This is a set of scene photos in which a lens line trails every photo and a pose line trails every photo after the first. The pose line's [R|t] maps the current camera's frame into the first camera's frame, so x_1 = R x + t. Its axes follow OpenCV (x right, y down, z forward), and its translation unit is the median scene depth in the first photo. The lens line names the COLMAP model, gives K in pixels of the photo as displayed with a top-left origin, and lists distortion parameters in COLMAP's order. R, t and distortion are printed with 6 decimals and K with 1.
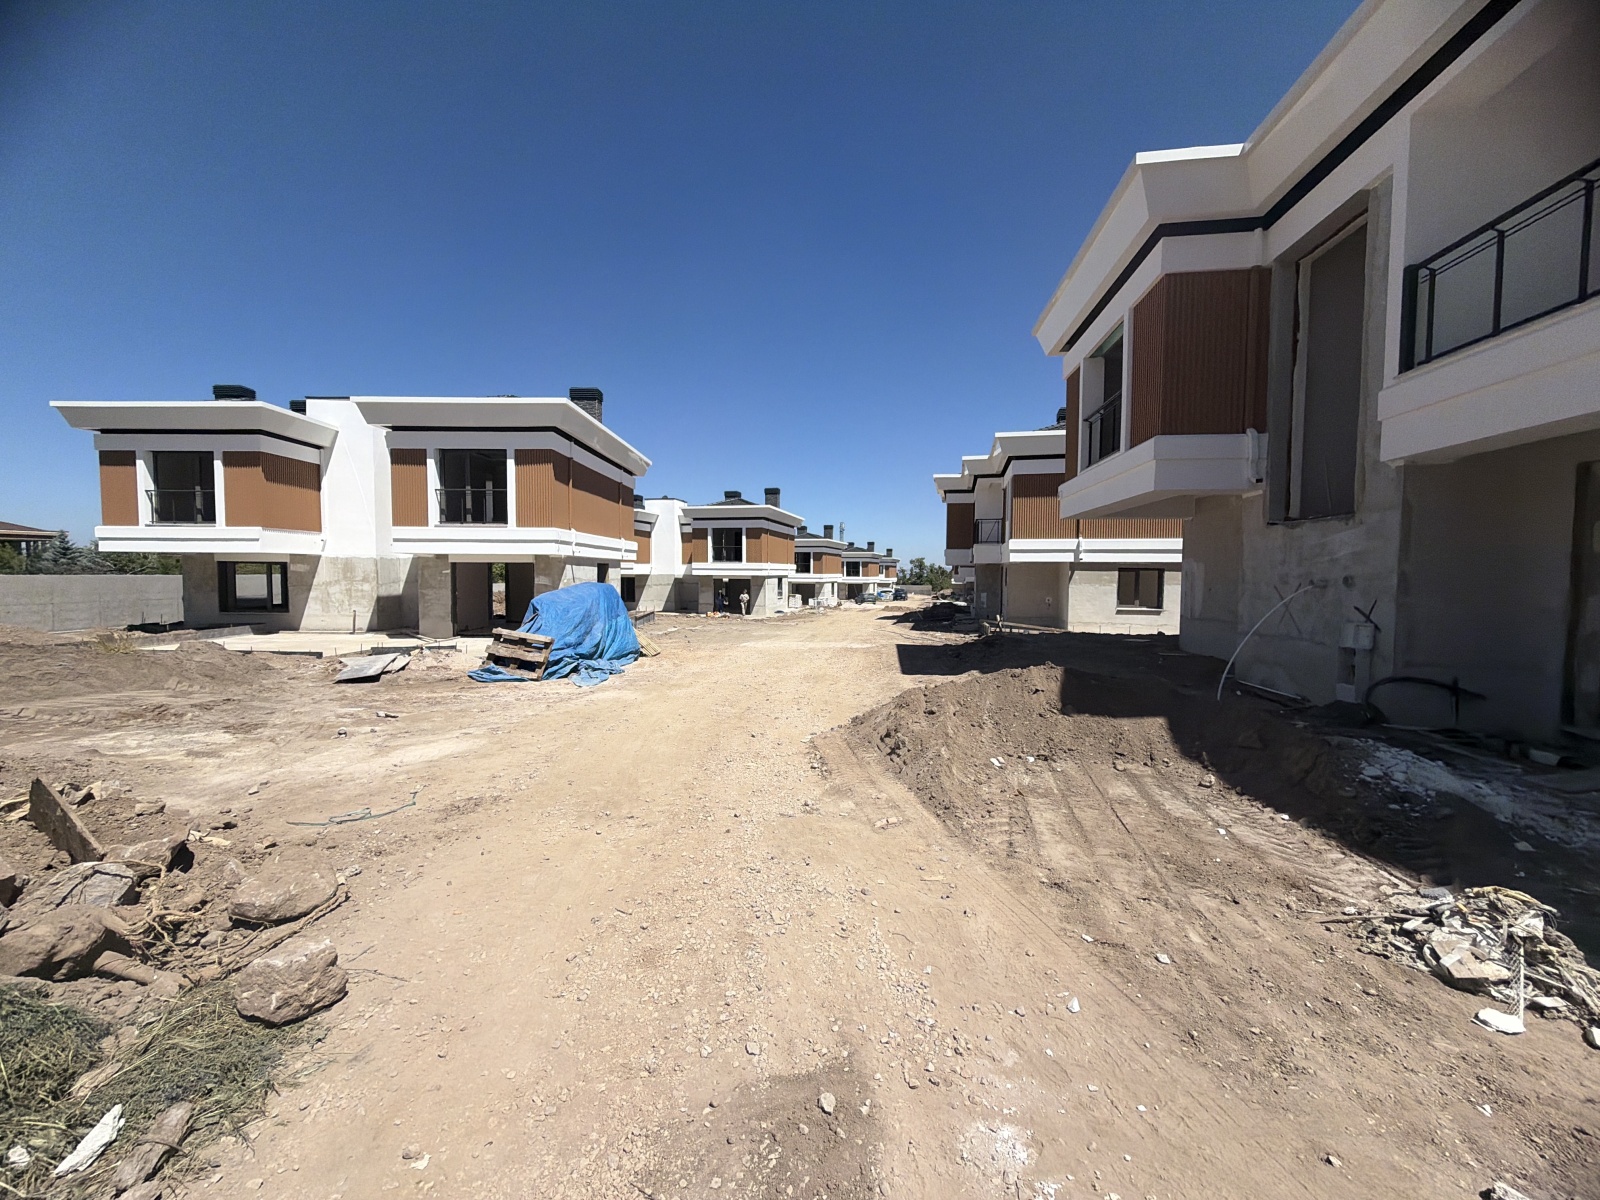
lens RADIAL K [[635.4, 0, 794.7], [0, 635.4, 599.0], [0, 0, 1]] dist [0.000528, 0.000260]
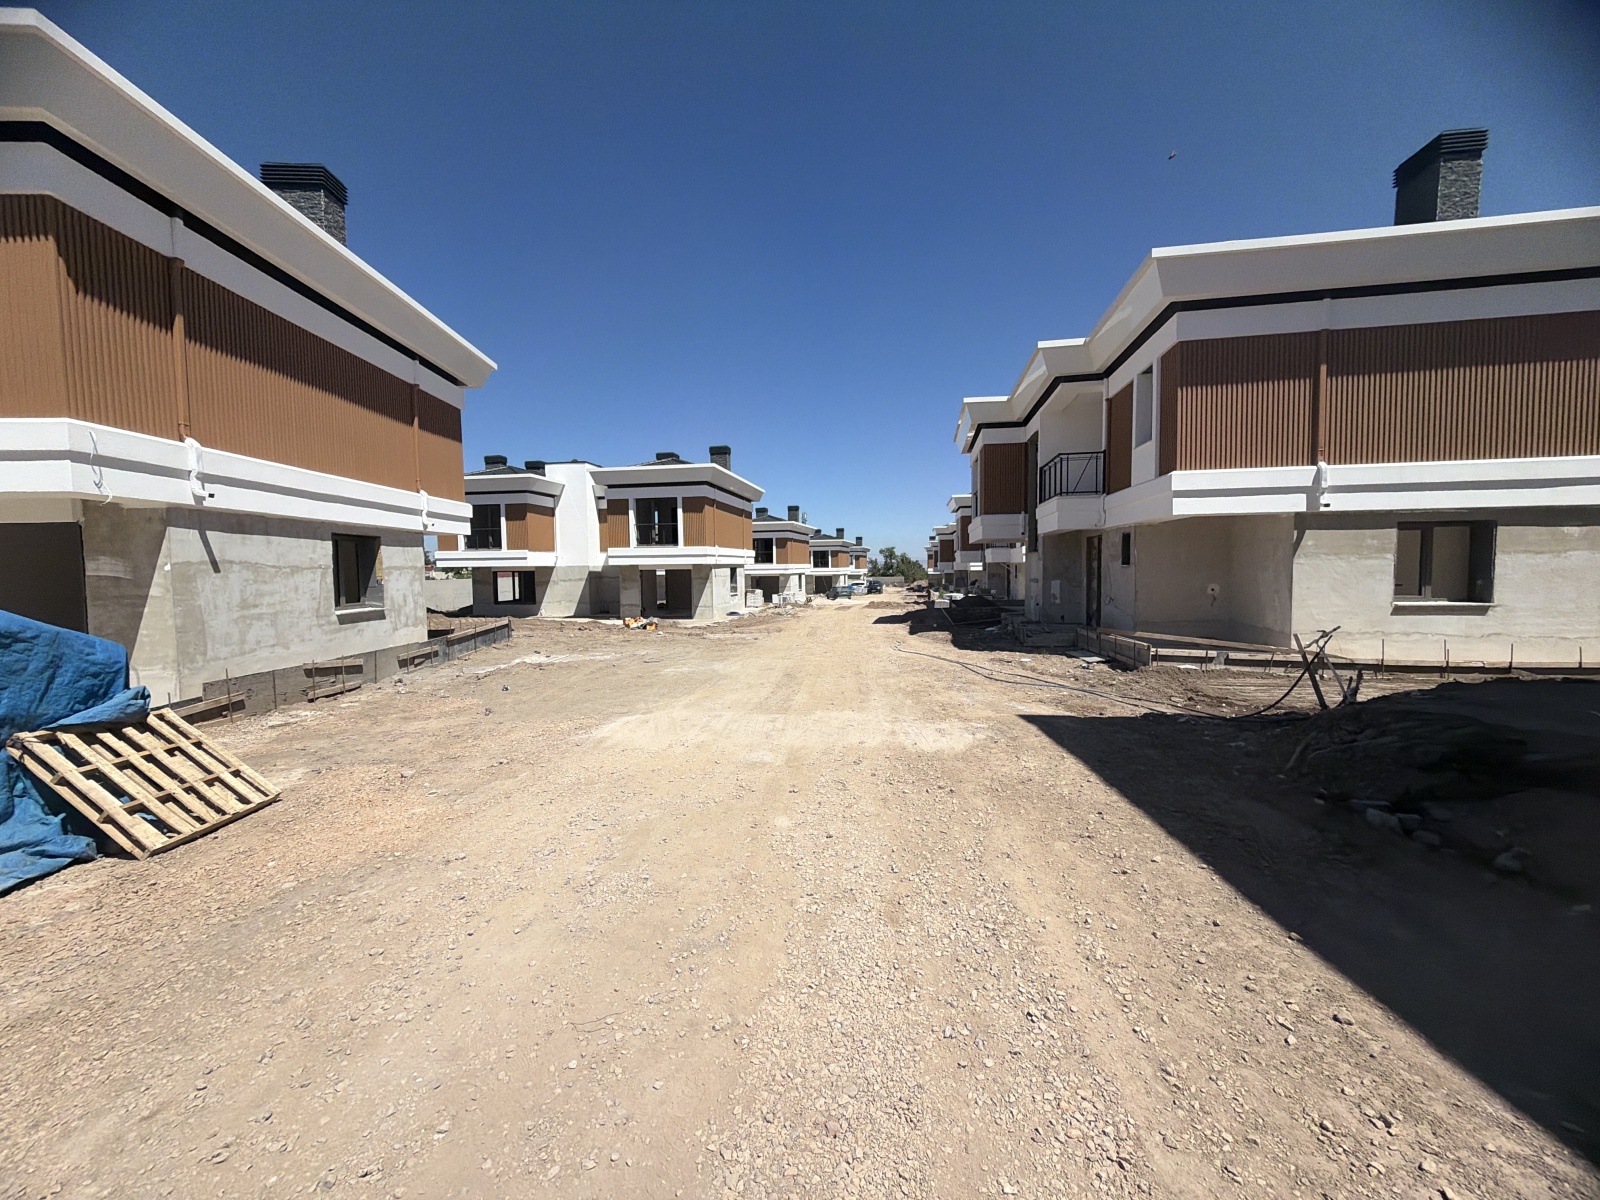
lens RADIAL K [[635.4, 0, 794.7], [0, 635.4, 599.0], [0, 0, 1]] dist [0.000528, 0.000260]
pose [[0.997921, -0.022576, 0.060367, 0.002774], [0.022077, 0.999716, 0.008917, -0.001543], [-0.060551, -0.007566, 0.998136, 0.242132]]
